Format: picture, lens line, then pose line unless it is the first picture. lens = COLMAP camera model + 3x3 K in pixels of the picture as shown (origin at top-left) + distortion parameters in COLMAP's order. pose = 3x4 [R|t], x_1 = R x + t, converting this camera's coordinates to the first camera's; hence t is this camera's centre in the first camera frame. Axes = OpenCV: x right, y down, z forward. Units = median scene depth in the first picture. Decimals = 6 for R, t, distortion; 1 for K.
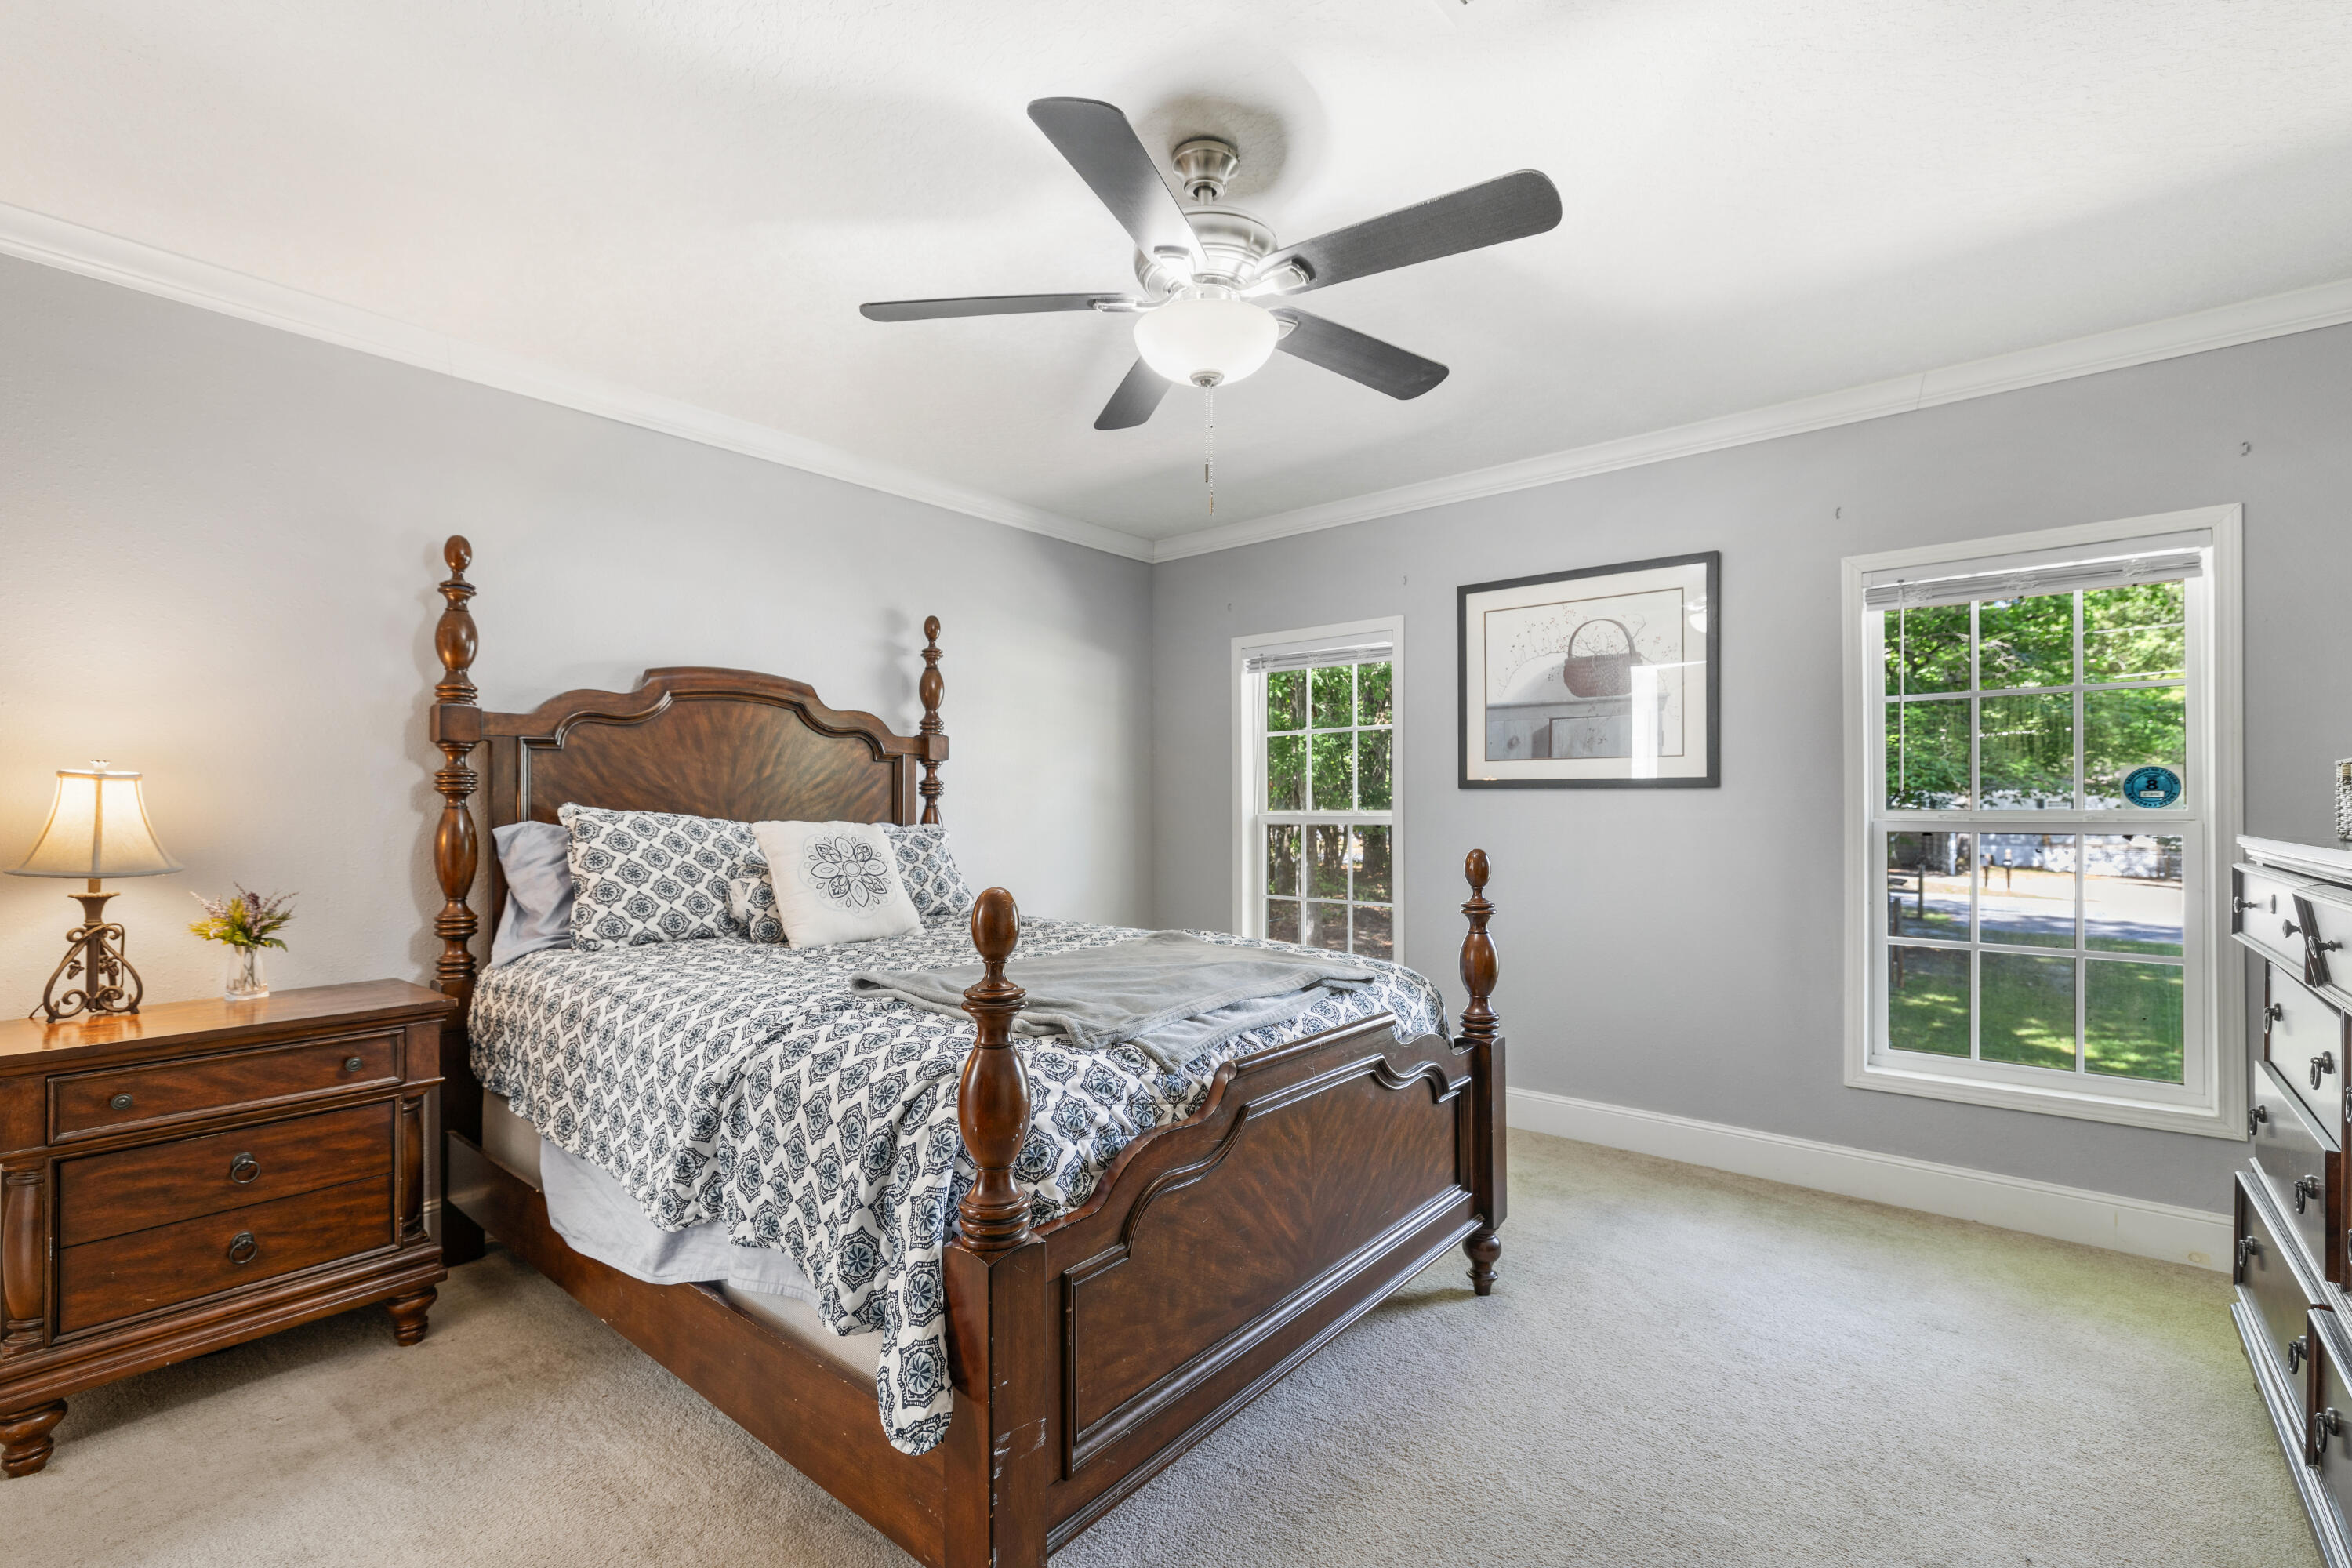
lens RADIAL K [[1037.9, 0, 1170.1], [0, 1037.9, 800.3], [0, 0, 1]] dist [0.003073, 0.000795]
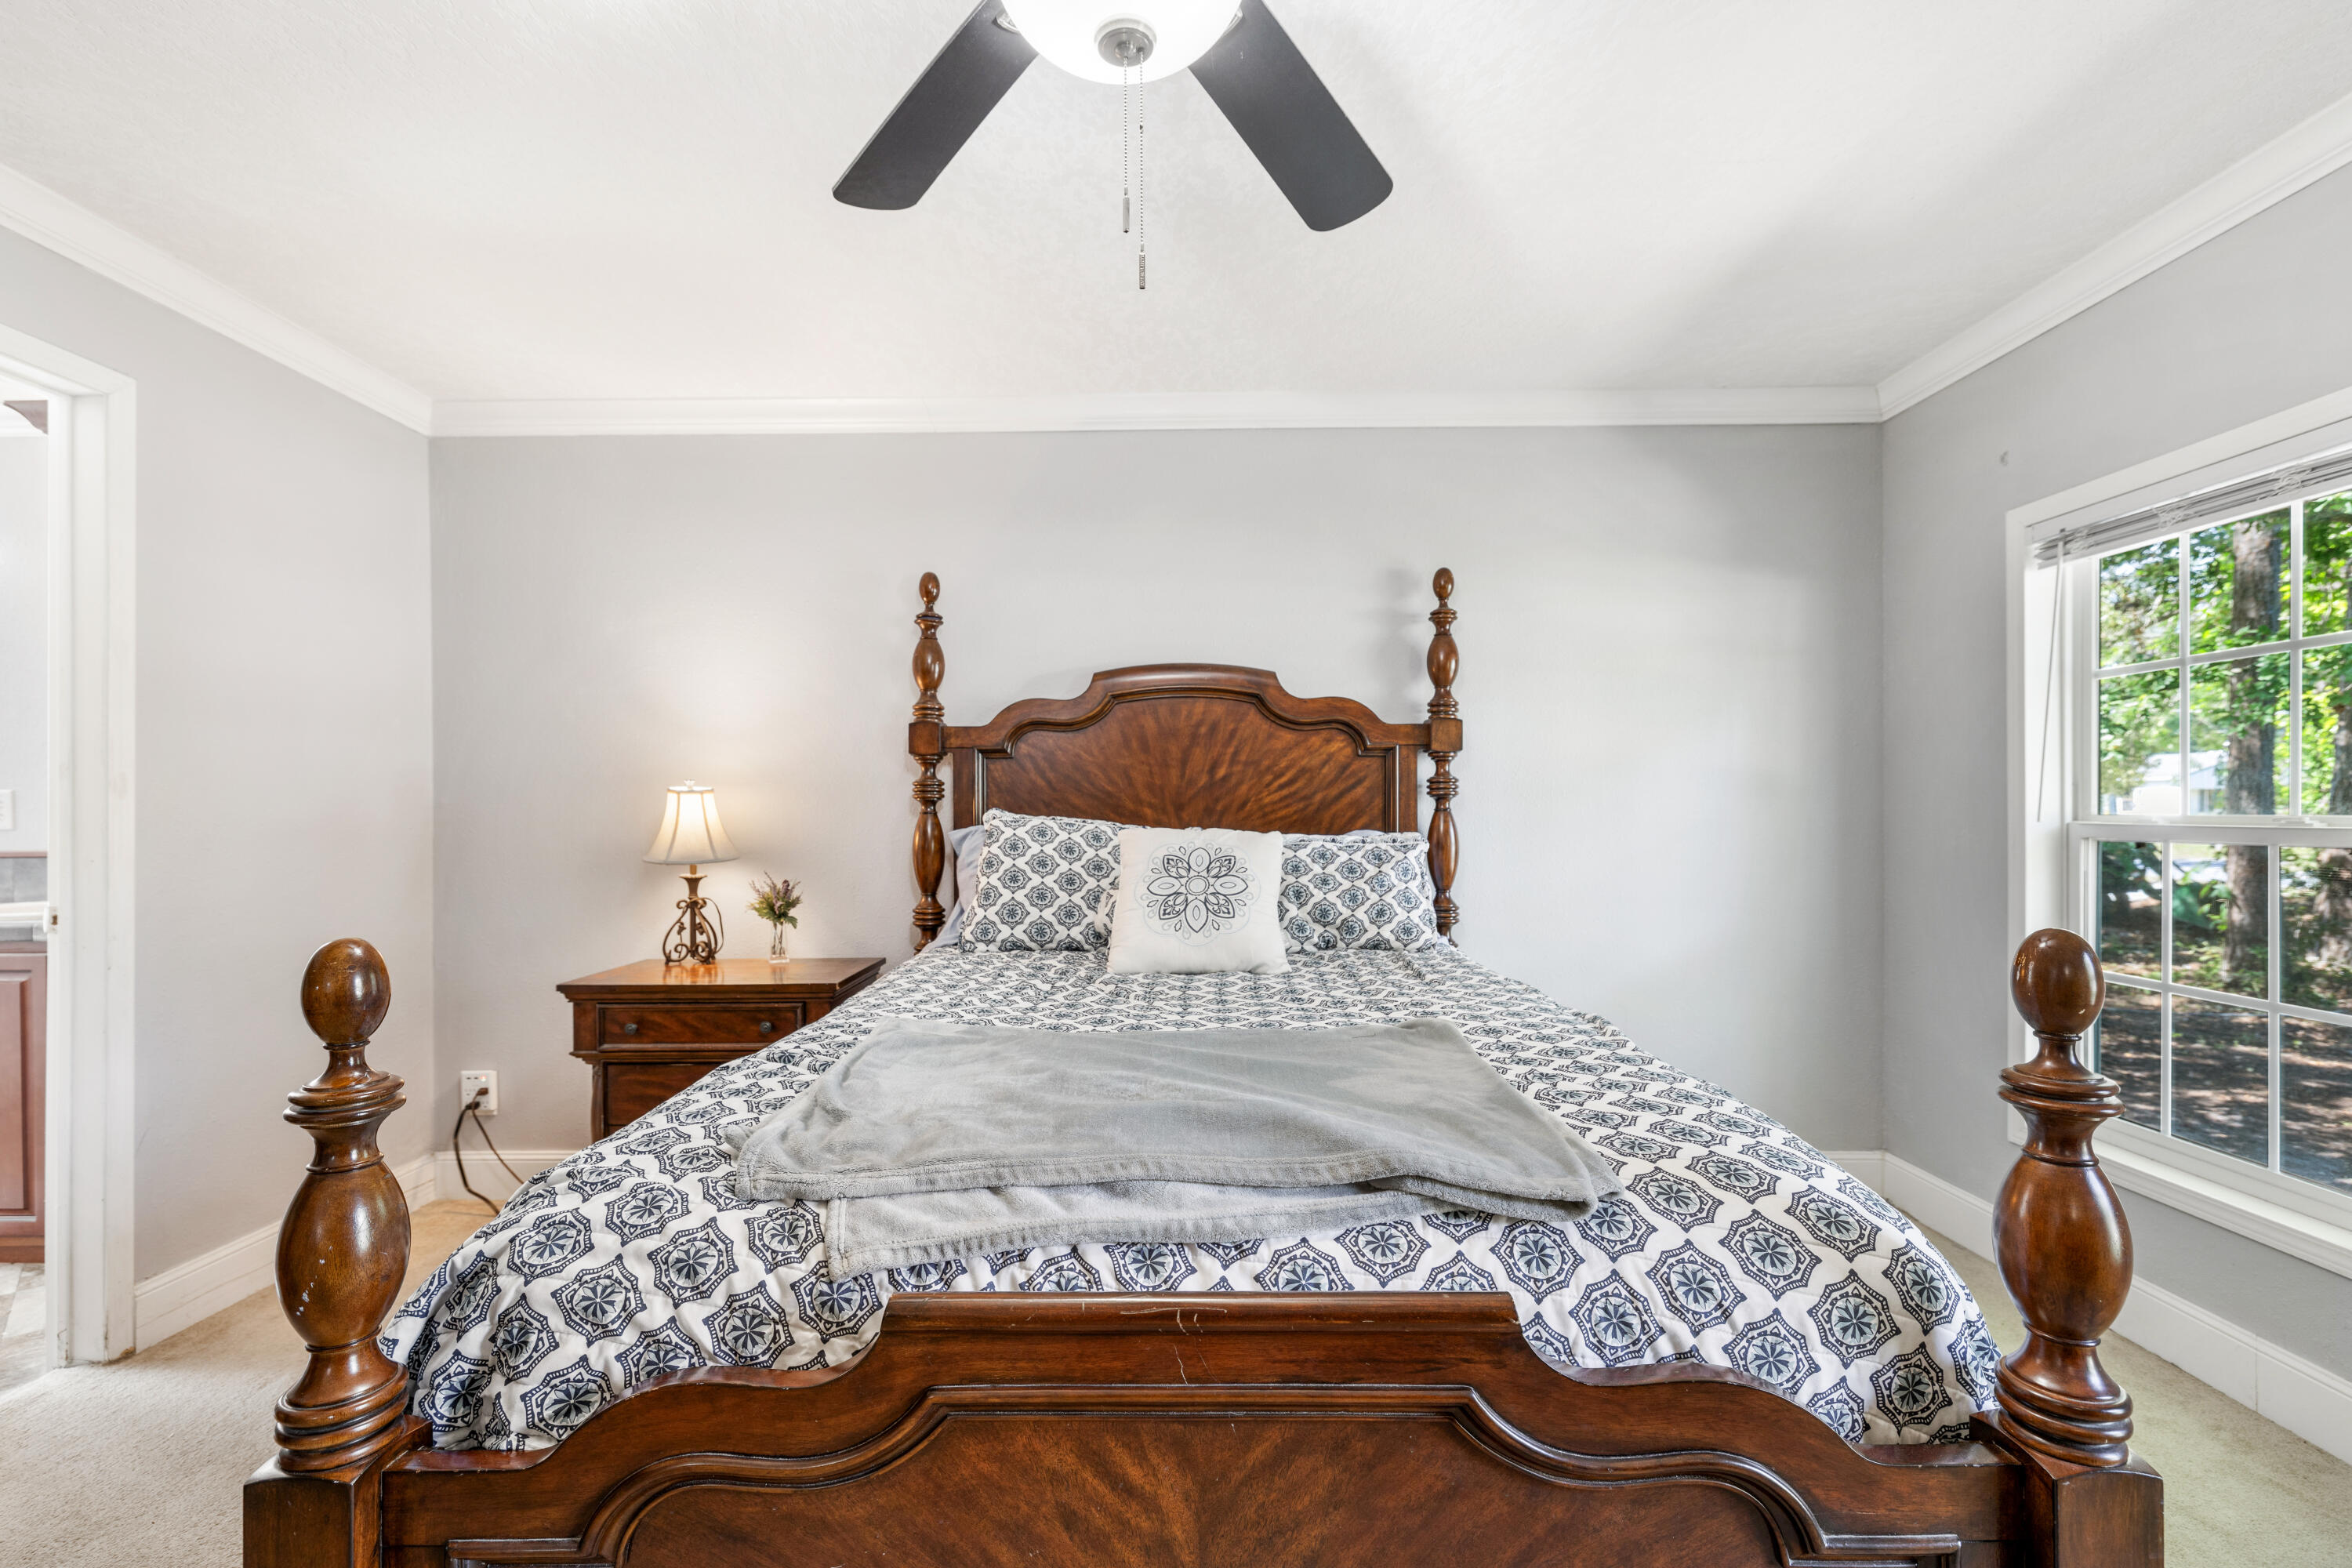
lens RADIAL K [[1037.9, 0, 1170.1], [0, 1037.9, 800.3], [0, 0, 1]] dist [0.003073, 0.000795]
pose [[0.633430, -0.008024, -0.773759, 0.323559], [0.008331, 0.999959, -0.003550, -0.000407], [0.773755, -0.004197, 0.633471, 0.441572]]
